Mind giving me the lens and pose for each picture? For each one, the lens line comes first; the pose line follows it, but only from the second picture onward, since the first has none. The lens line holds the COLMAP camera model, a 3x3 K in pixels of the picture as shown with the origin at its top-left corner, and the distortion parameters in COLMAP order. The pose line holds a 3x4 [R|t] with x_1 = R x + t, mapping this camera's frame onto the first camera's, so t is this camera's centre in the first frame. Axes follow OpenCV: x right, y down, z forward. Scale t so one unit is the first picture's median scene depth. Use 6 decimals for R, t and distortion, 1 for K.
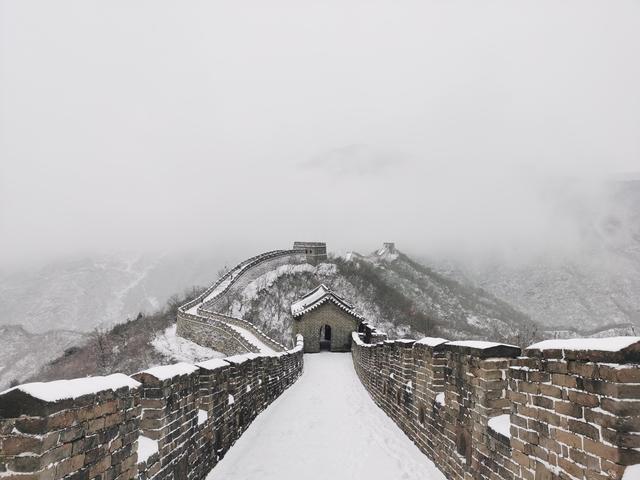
lens RADIAL K [[490.2, 0, 318.9], [0, 490.2, 241.4], [0, 0, 1]] dist [0.060604, -0.033387]
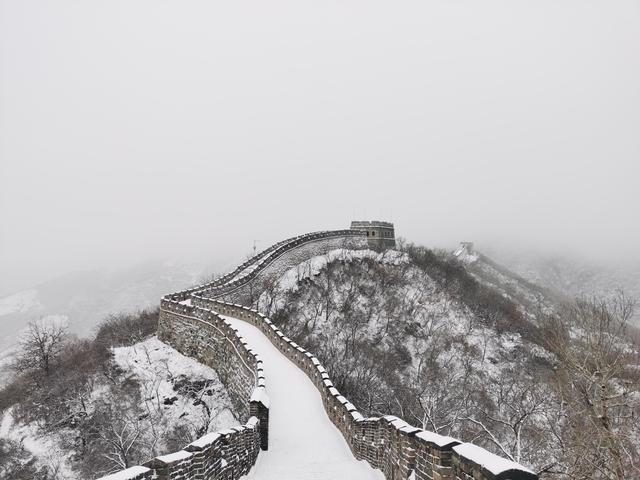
lens RADIAL K [[490.2, 0, 318.4], [0, 490.2, 243.3], [0, 0, 1]] dist [0.060604, -0.033387]
pose [[0.991153, -0.014195, -0.131966, -0.001316], [0.010709, 0.999576, -0.027090, 0.055141], [0.132295, 0.025437, 0.990884, 0.247814]]
